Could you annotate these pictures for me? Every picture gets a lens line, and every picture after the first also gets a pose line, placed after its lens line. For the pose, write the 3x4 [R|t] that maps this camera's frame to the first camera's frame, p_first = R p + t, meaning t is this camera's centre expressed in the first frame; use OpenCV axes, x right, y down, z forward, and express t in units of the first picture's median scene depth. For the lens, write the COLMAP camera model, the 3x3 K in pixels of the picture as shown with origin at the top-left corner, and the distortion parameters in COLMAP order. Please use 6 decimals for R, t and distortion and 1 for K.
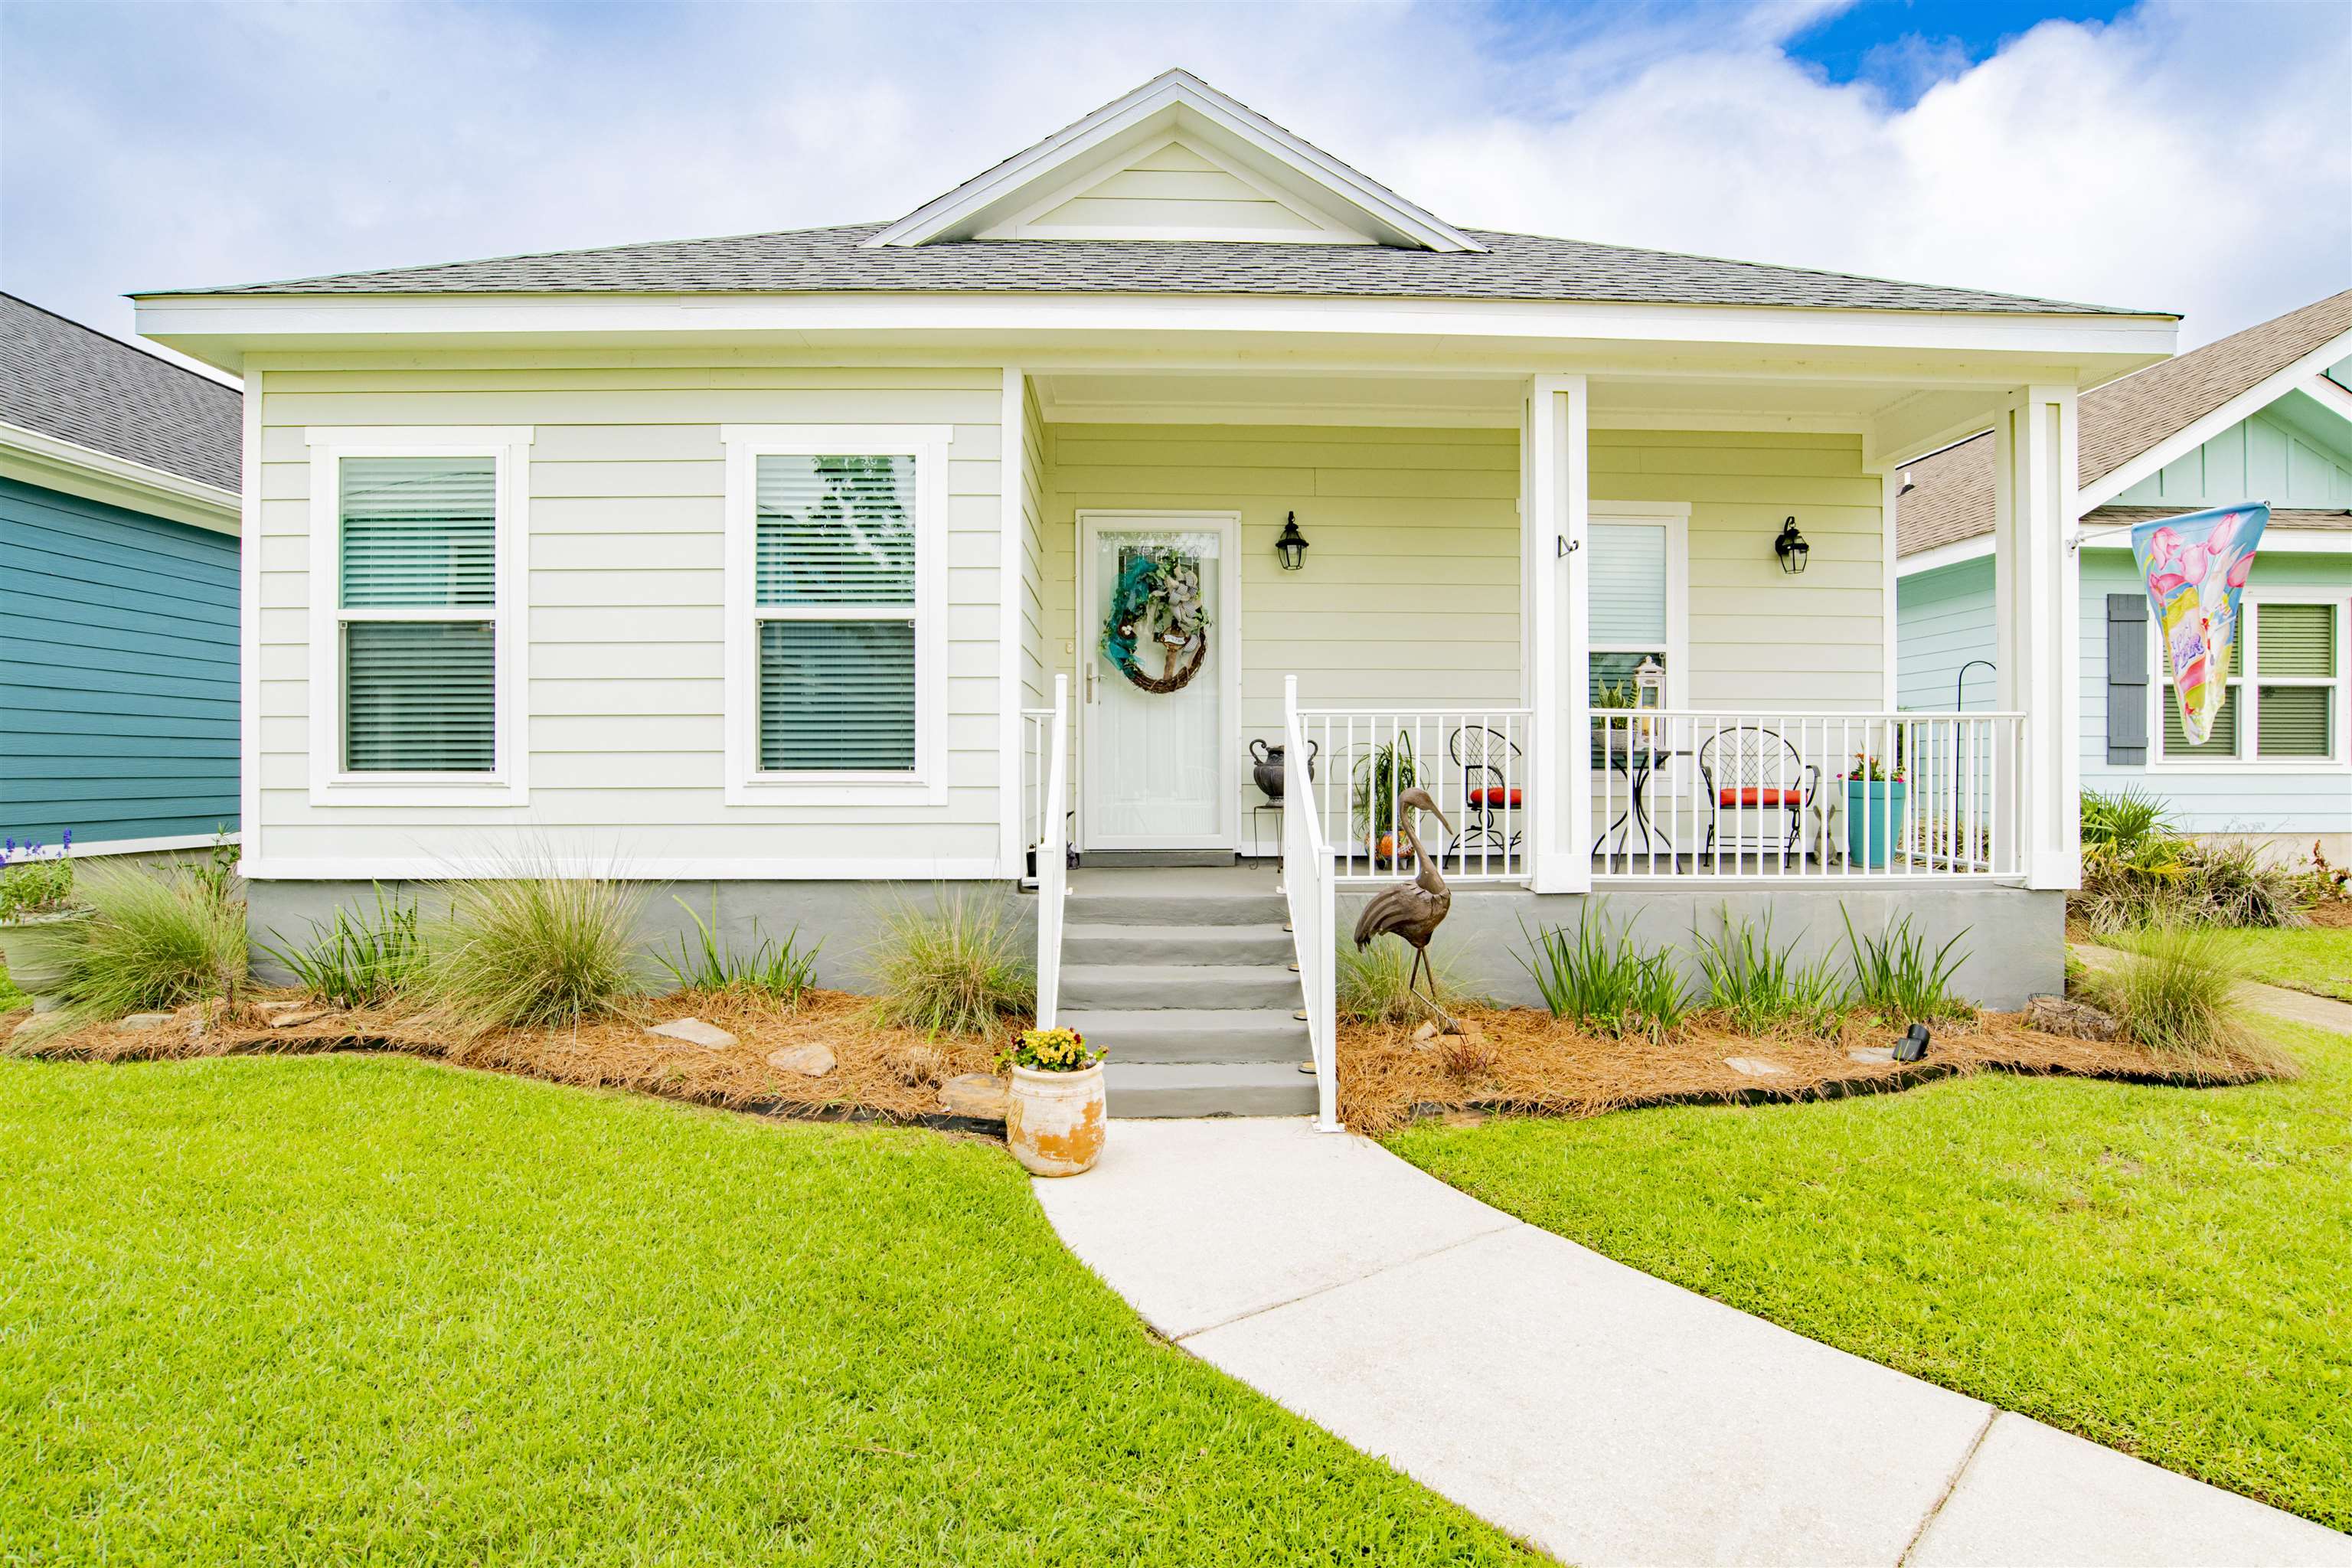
lens RADIAL K [[1186.8, 0, 1172.0], [0, 1186.8, 778.1], [0, 0, 1]] dist [-0.039947, 0.008413]
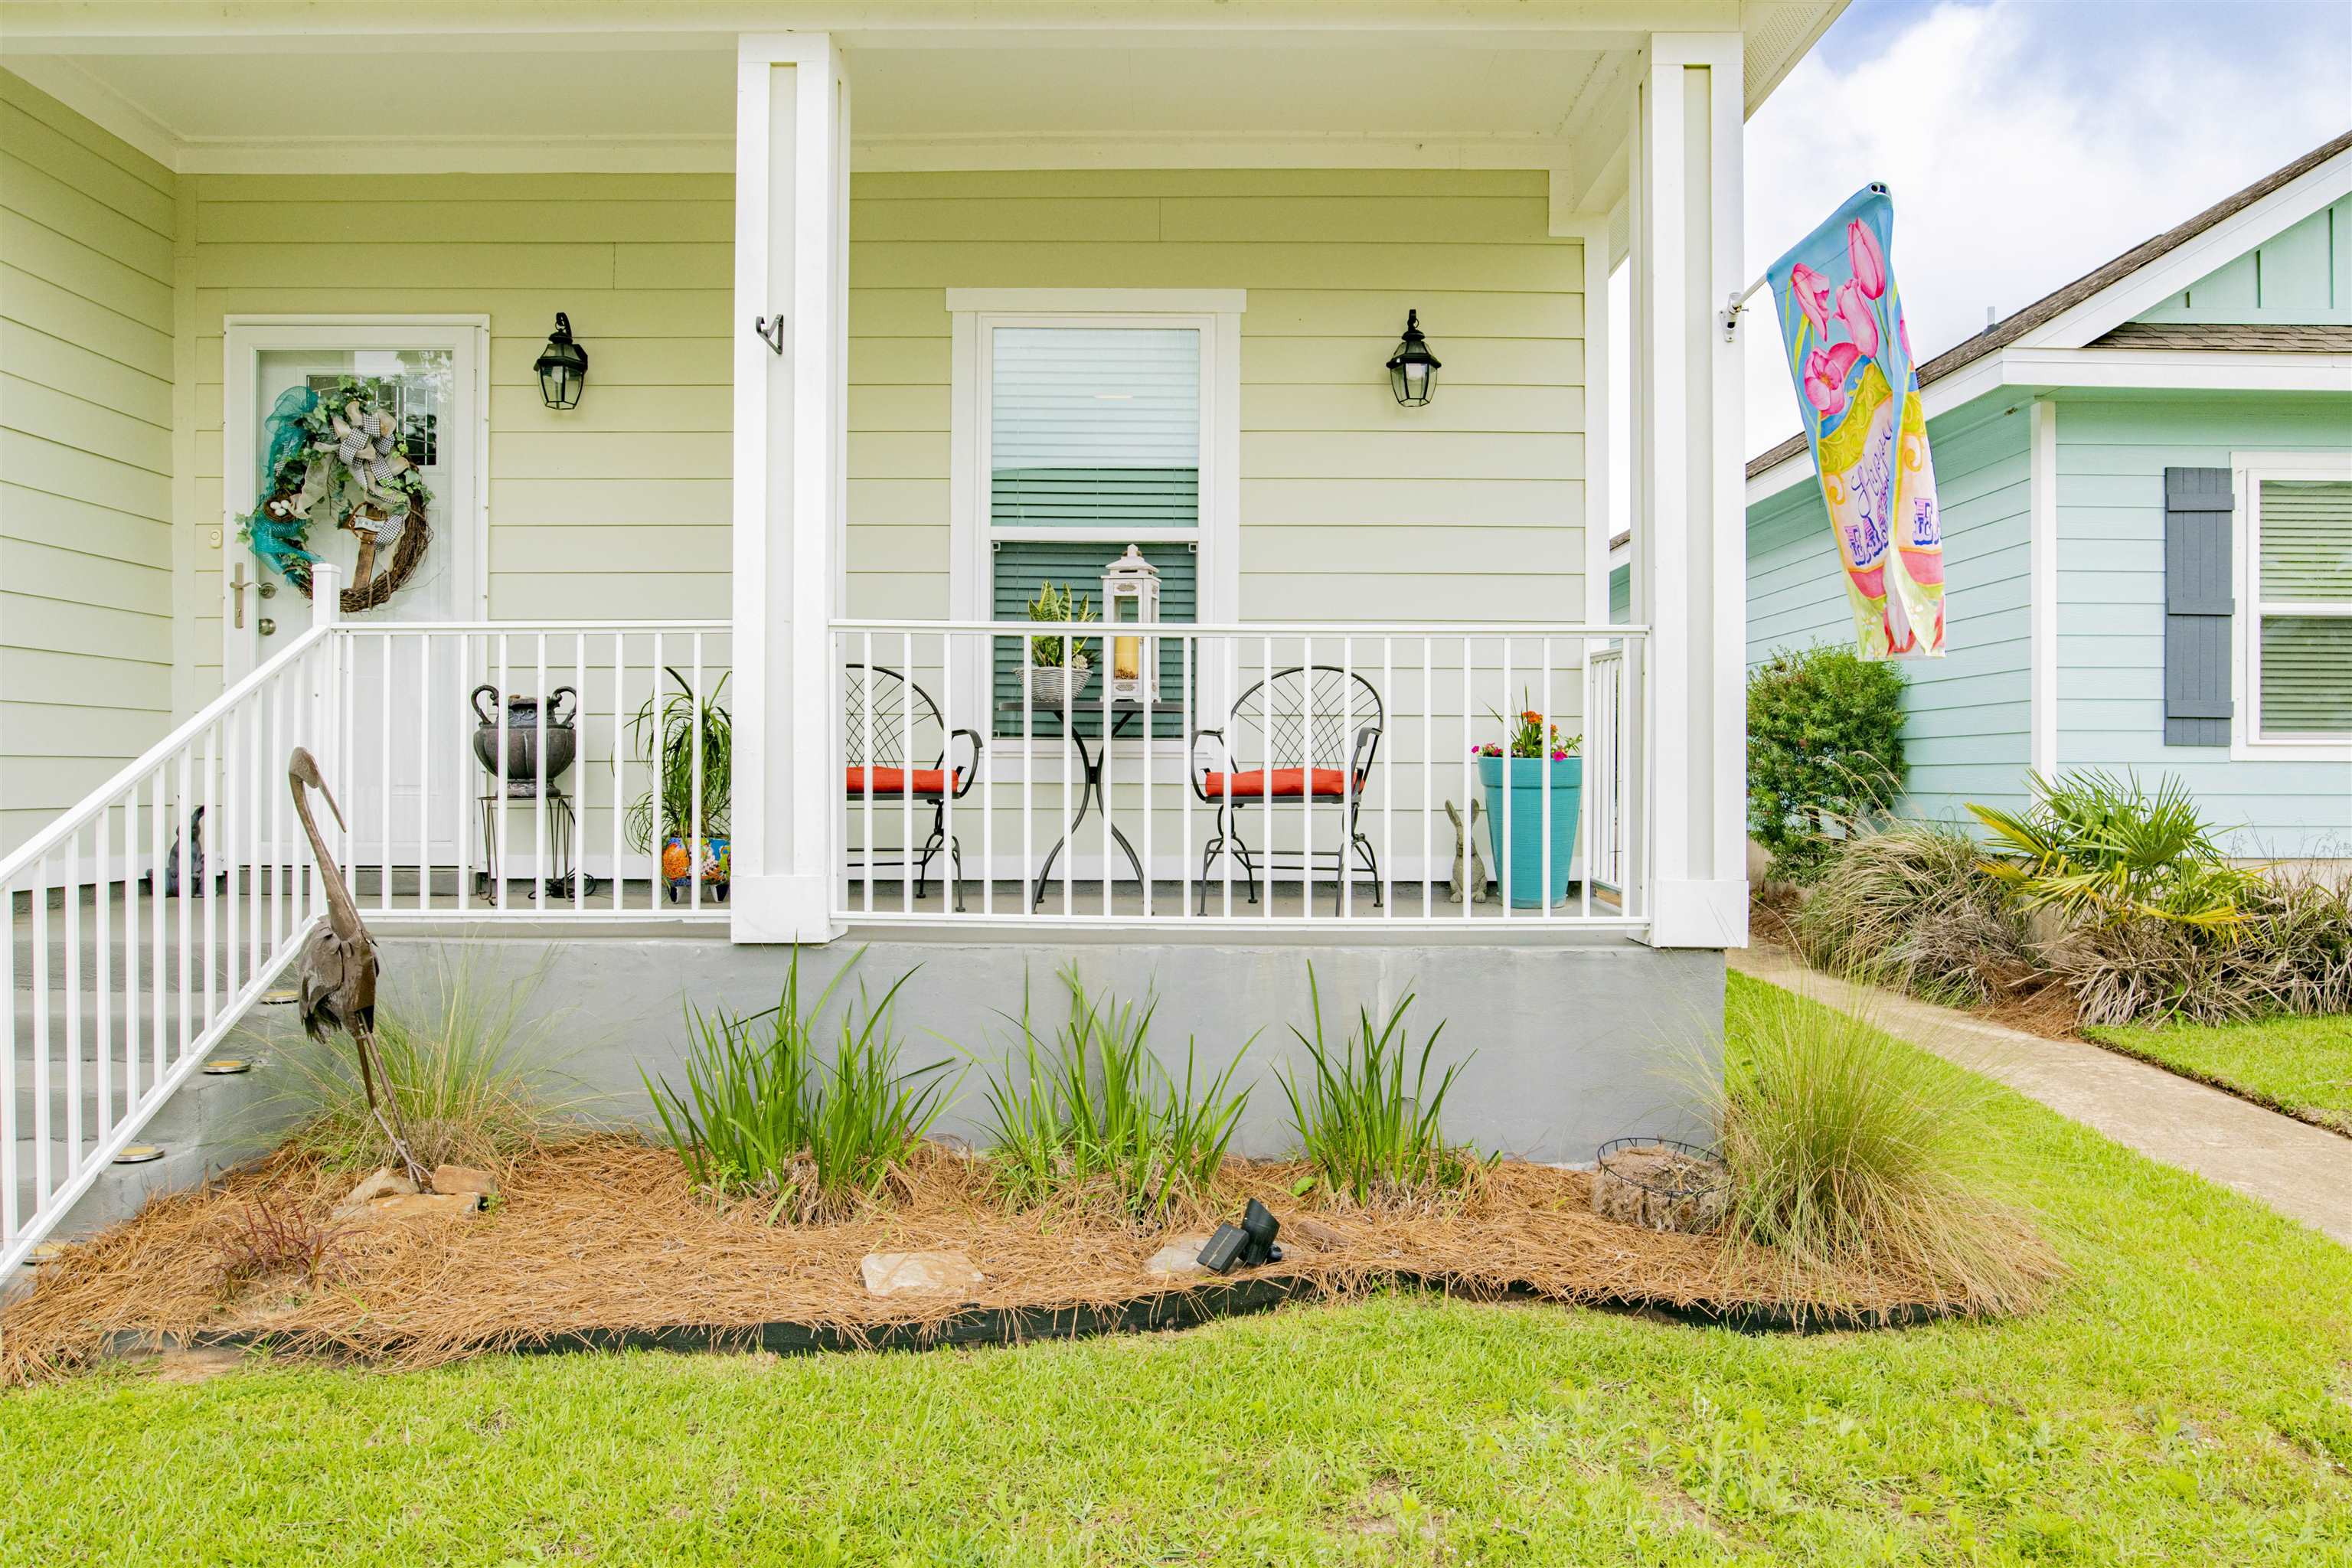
lens RADIAL K [[1619.1, 0, 1180.0], [0, 1619.1, 790.6], [0, 0, 1]] dist [-0.034223, 0.004408]
pose [[0.999164, 0.004379, -0.040649, 0.483399], [-0.004231, 0.999984, 0.003727, 0.017068], [0.040665, -0.003552, 0.999167, 0.200858]]
